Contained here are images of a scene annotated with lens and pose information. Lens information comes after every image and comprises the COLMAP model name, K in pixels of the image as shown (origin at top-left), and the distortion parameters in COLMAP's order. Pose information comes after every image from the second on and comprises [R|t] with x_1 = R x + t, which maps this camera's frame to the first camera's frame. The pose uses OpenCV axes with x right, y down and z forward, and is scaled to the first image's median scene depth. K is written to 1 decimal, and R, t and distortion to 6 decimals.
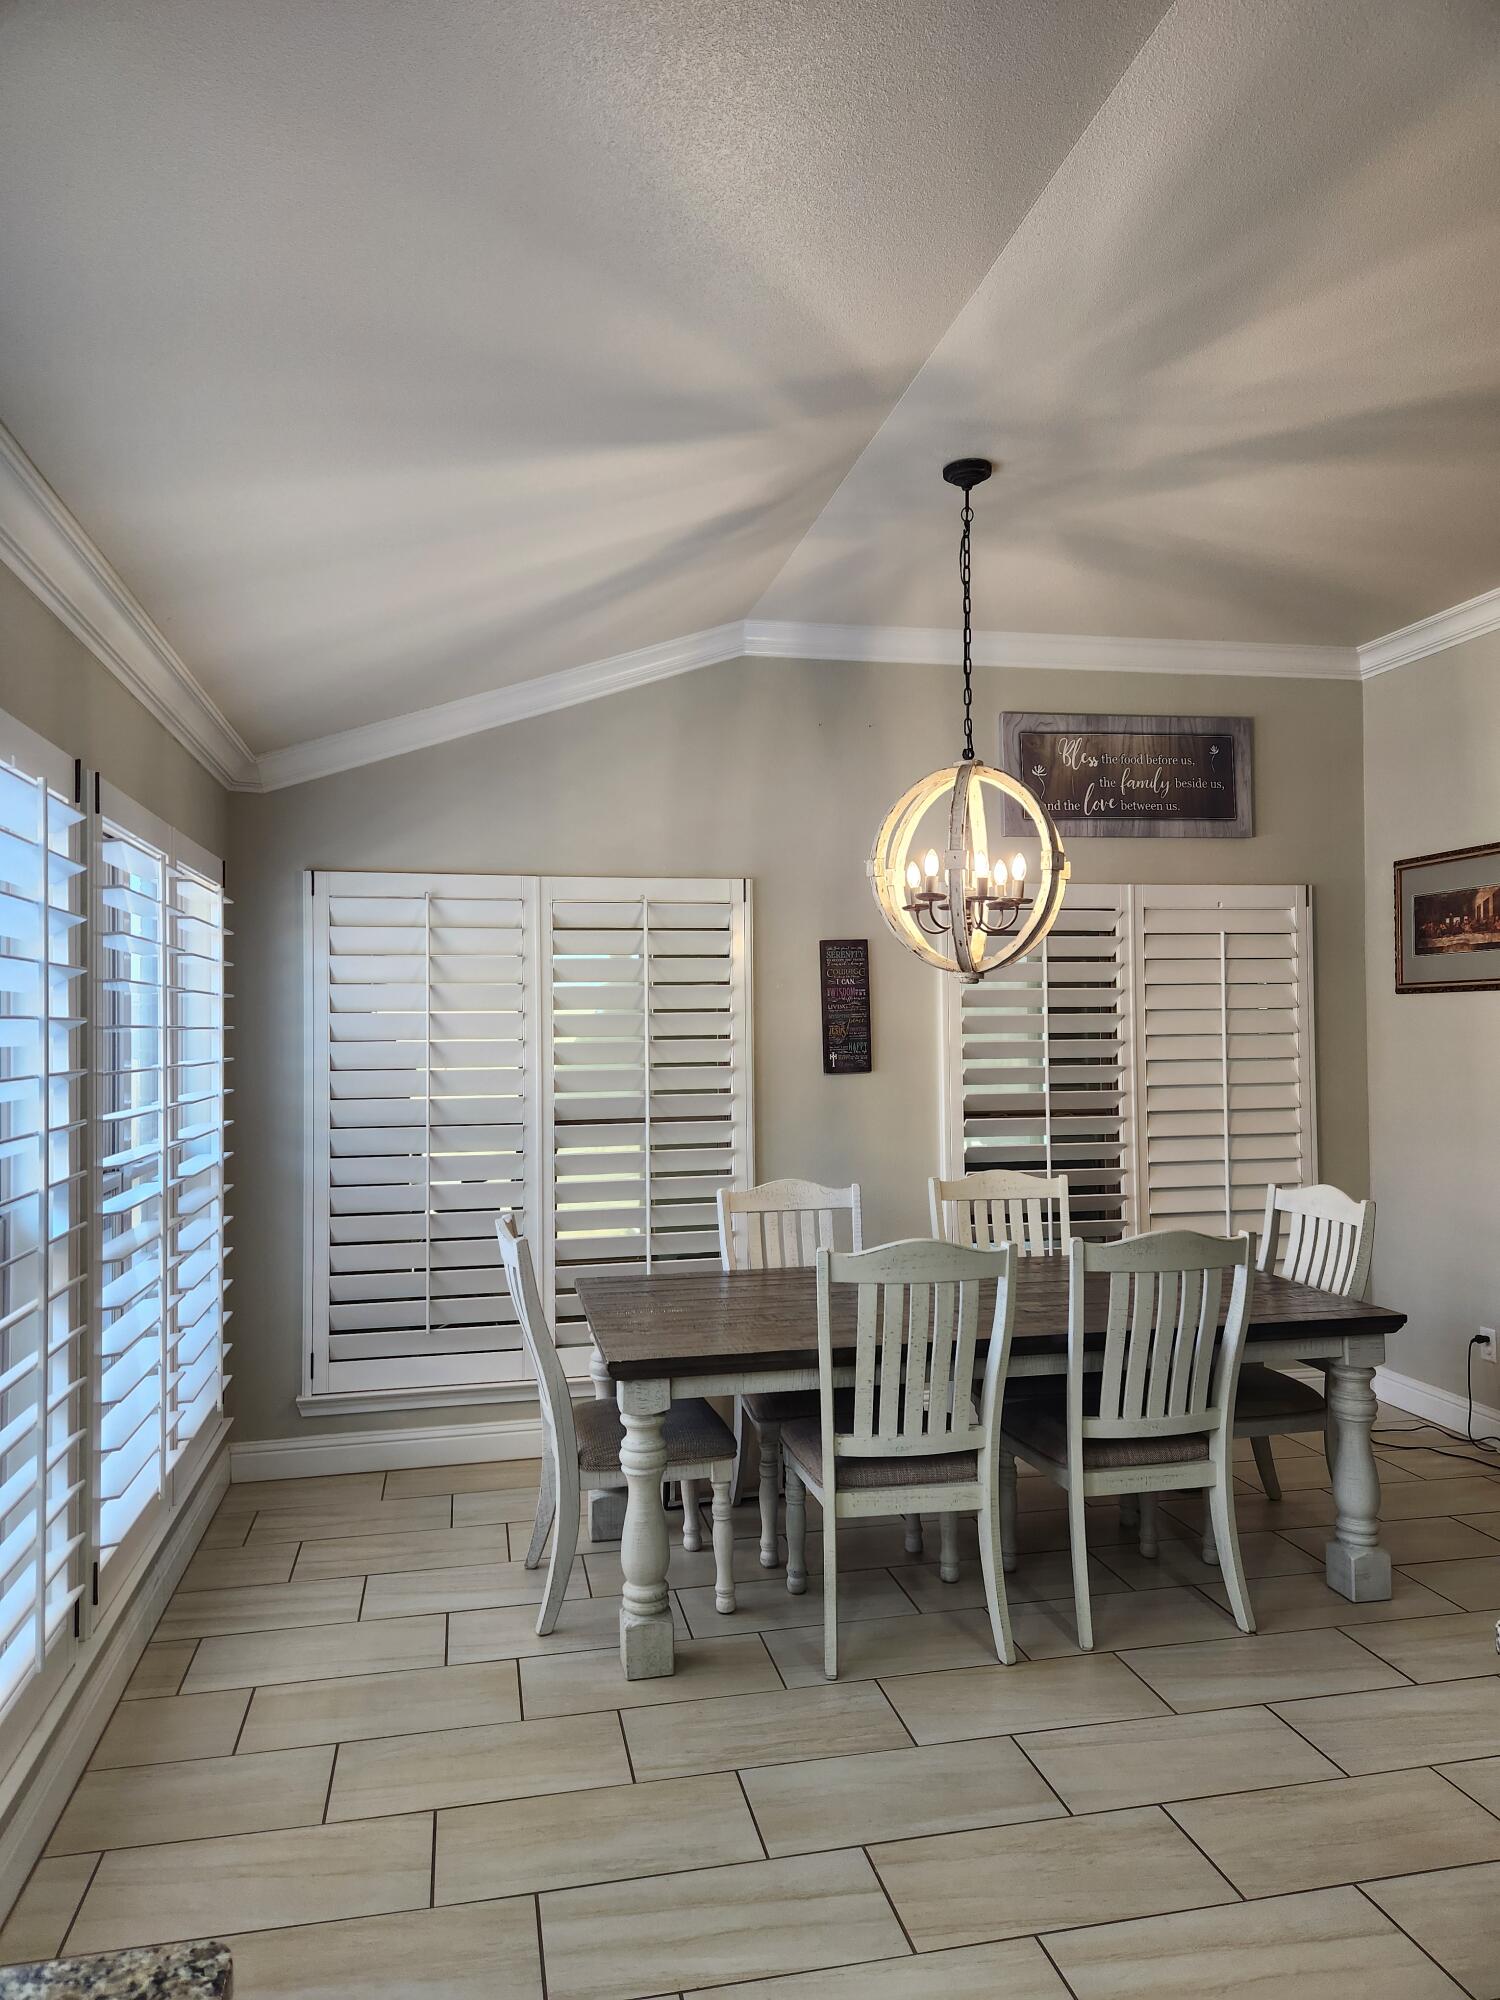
lens RADIAL K [[1341.3, 0, 746.5], [0, 1341.3, 1006.8], [0, 0, 1]] dist [0.069980, -0.033795]
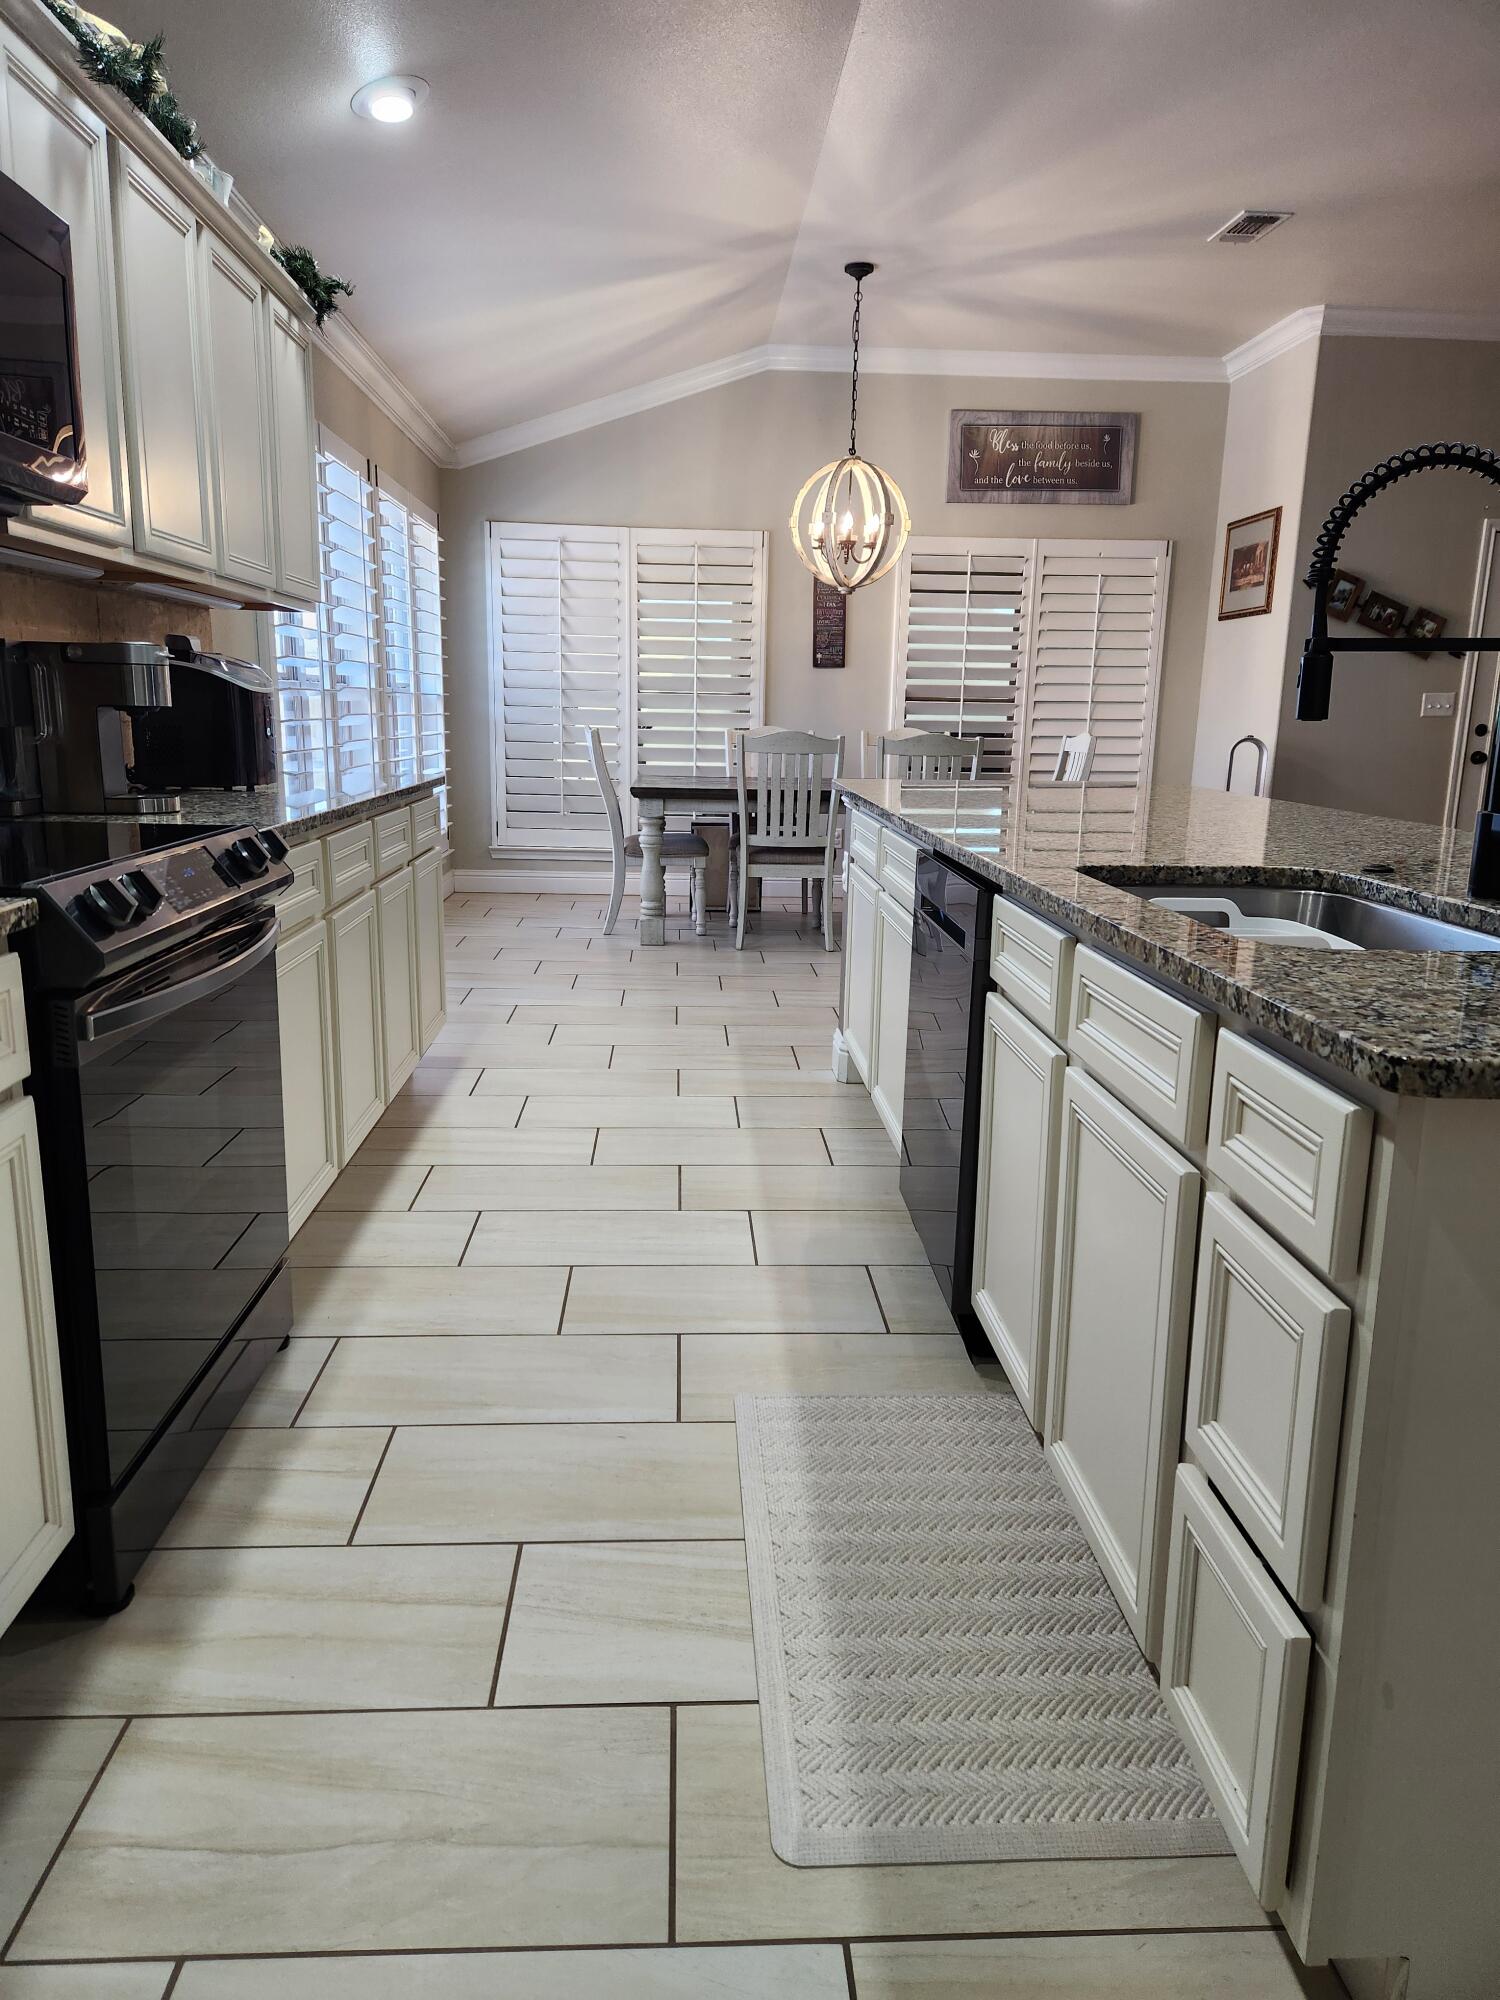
lens RADIAL K [[1341.3, 0, 746.6], [0, 1341.3, 1002.8], [0, 0, 1]] dist [0.069980, -0.033795]
pose [[0.987696, 0.063544, -0.142898, 0.232153], [-0.028535, 0.971617, 0.234831, 0.064267], [0.153764, -0.227864, 0.961475, -0.596831]]
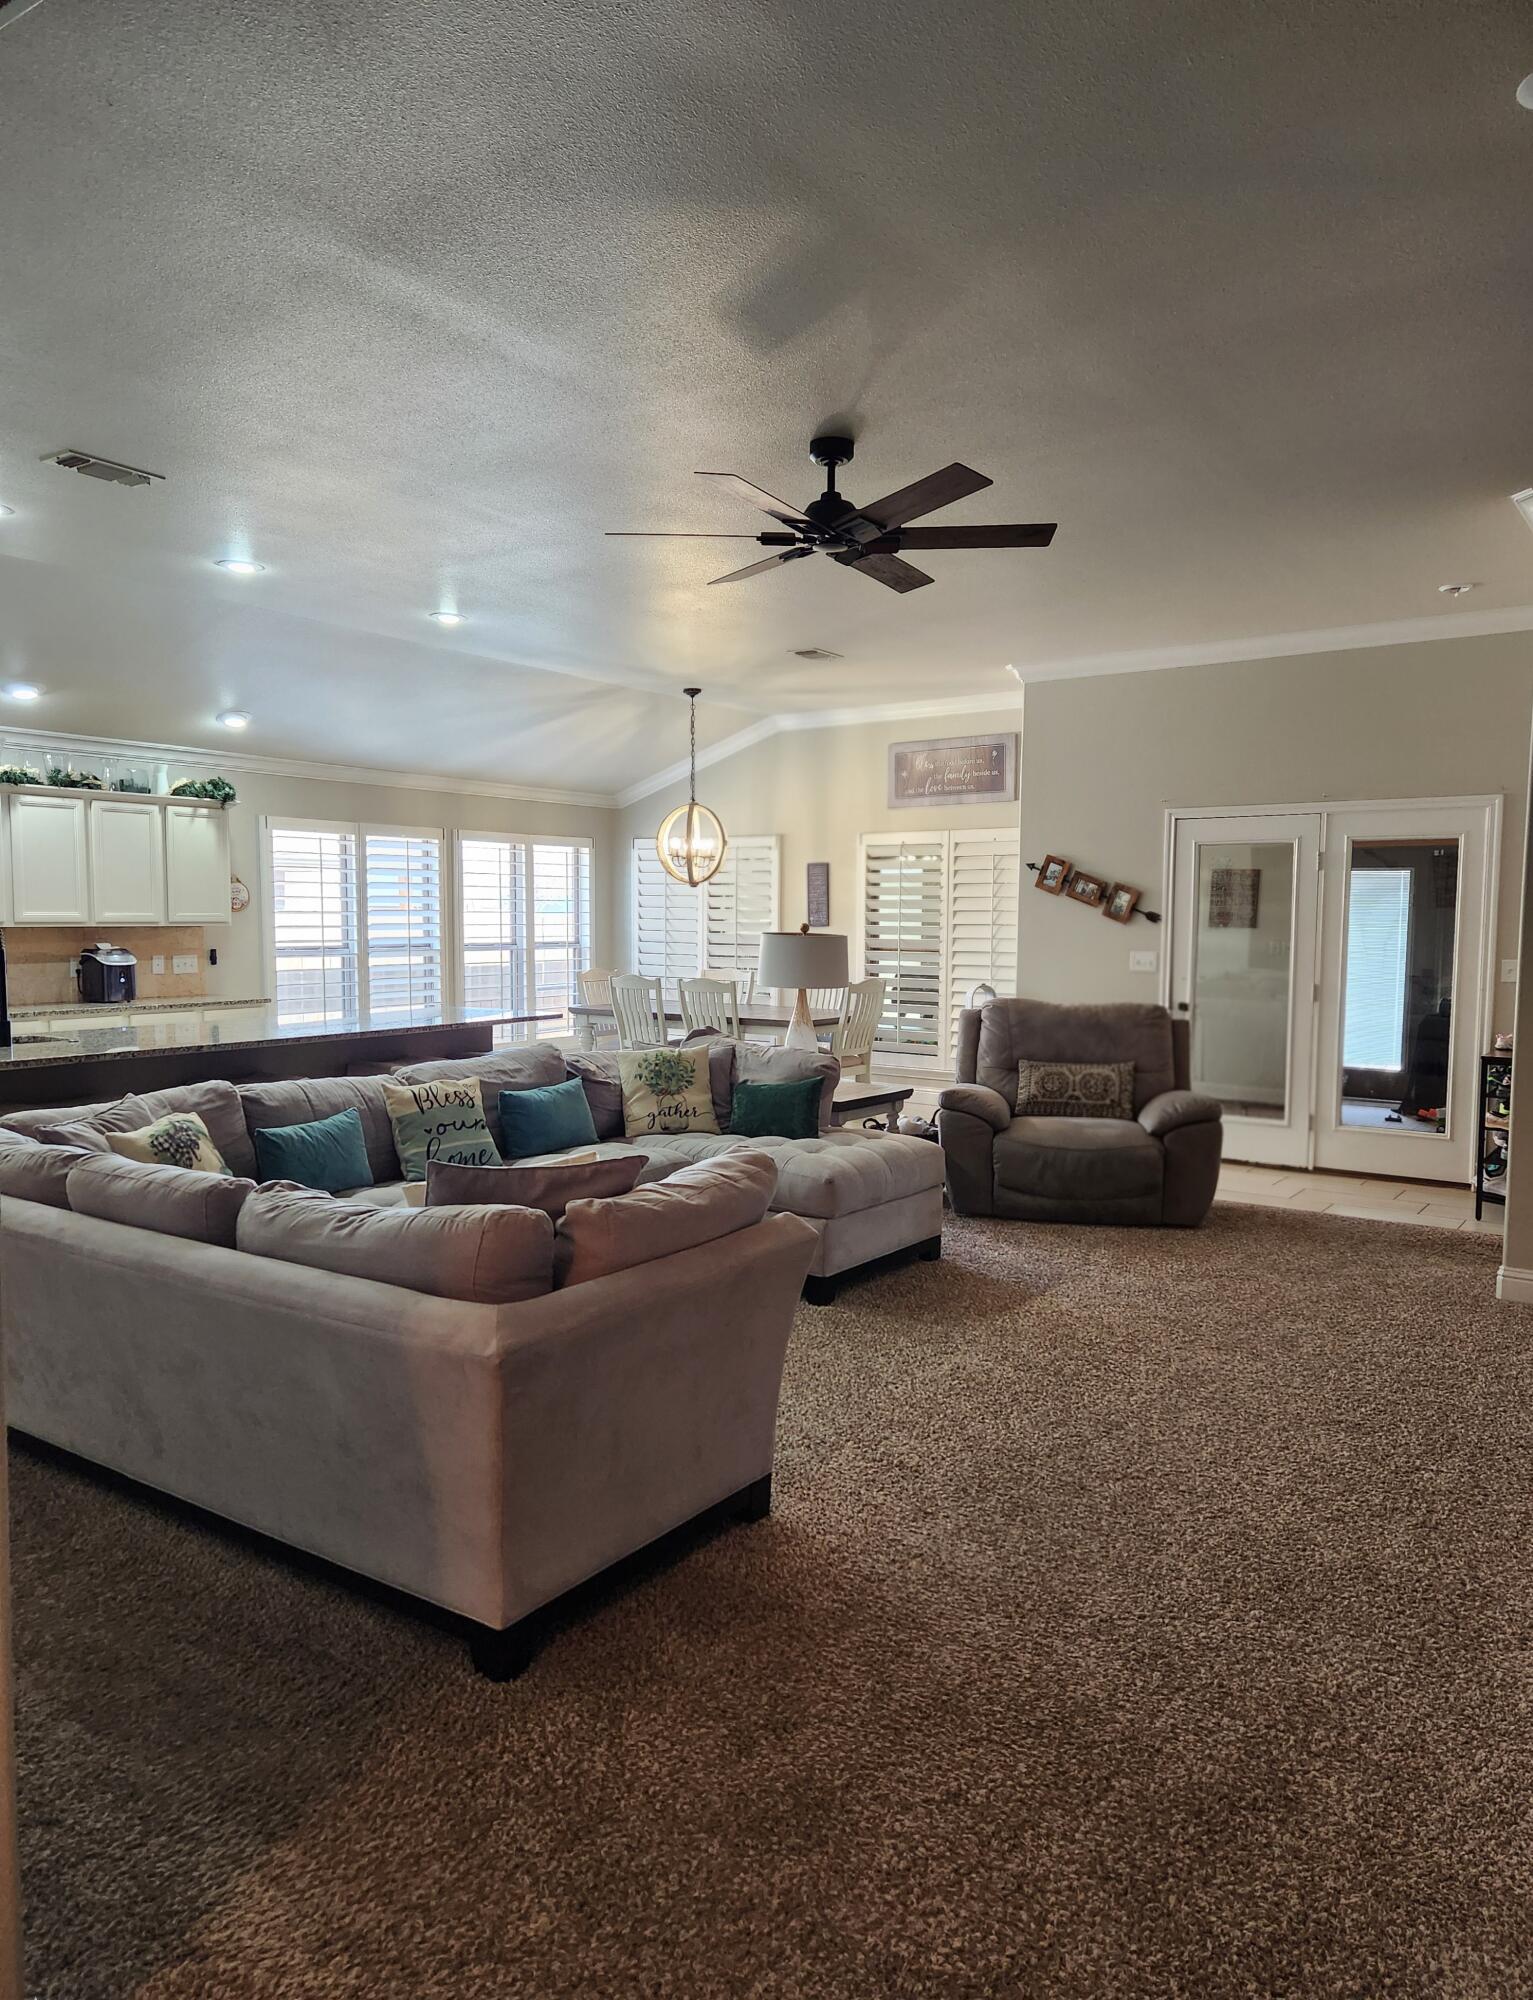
lens RADIAL K [[1377.3, 0, 779.1], [0, 1377.3, 1052.3], [0, 0, 1]] dist [0.038098, -0.001058]
pose [[0.676180, 0.090613, -0.731143, 1.670068], [-0.001100, 0.992531, 0.121990, -0.018848], [0.736736, -0.081683, 0.671229, -0.530917]]
